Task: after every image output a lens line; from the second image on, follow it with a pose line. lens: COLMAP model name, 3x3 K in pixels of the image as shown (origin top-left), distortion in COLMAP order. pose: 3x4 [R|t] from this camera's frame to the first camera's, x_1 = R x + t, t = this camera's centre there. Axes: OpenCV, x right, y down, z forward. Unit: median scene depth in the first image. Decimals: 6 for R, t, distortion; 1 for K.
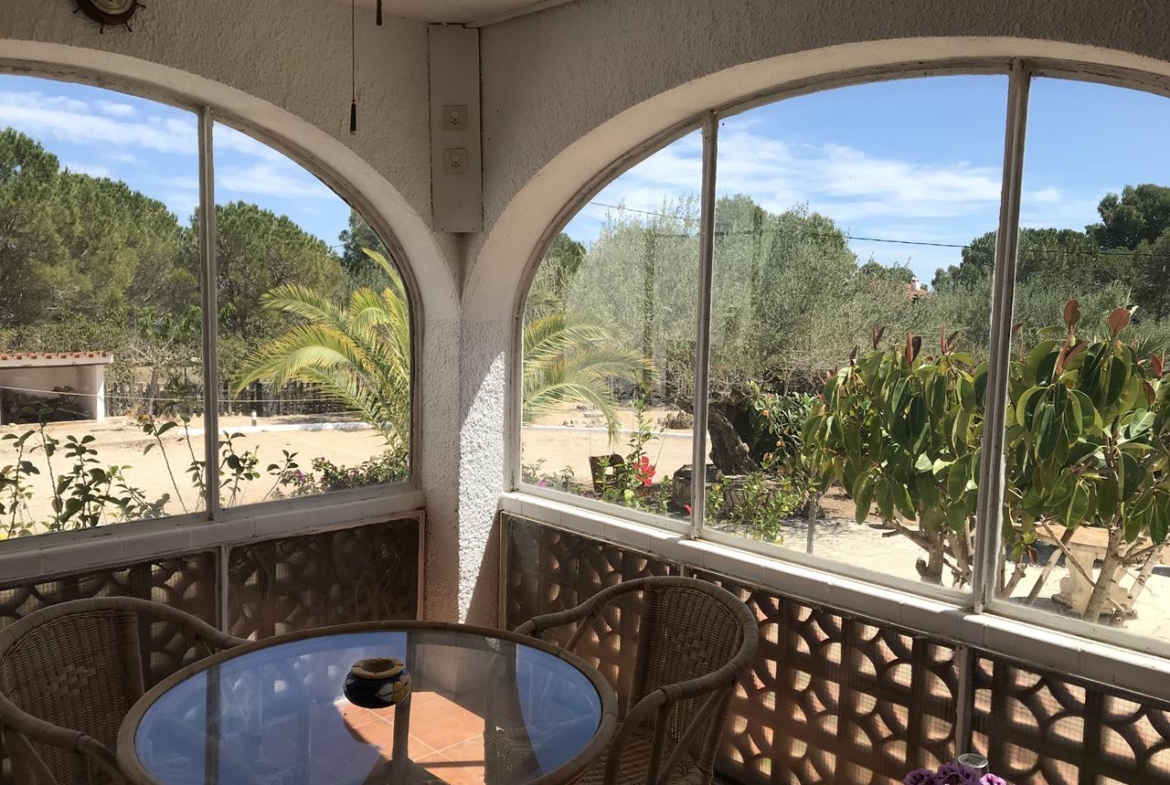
lens RADIAL K [[957.4, 0, 581.7], [0, 957.4, 389.3], [0, 0, 1]] dist [0.030773, -0.014582]
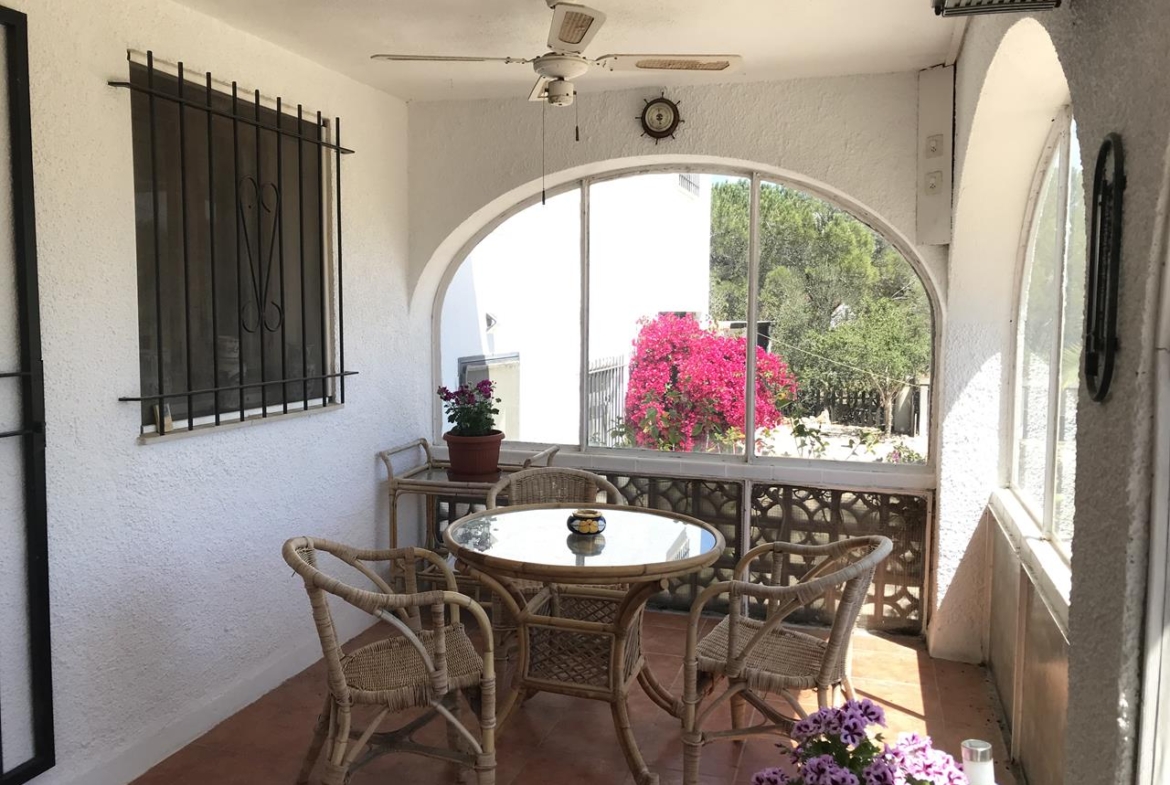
lens RADIAL K [[957.4, 0, 579.0], [0, 957.4, 390.5], [0, 0, 1]] dist [0.030773, -0.014582]
pose [[0.486627, 0.063347, -0.871310, 0.712147], [-0.088638, 0.995801, 0.022894, 0.021254], [0.869102, 0.066090, 0.490198, 0.086146]]
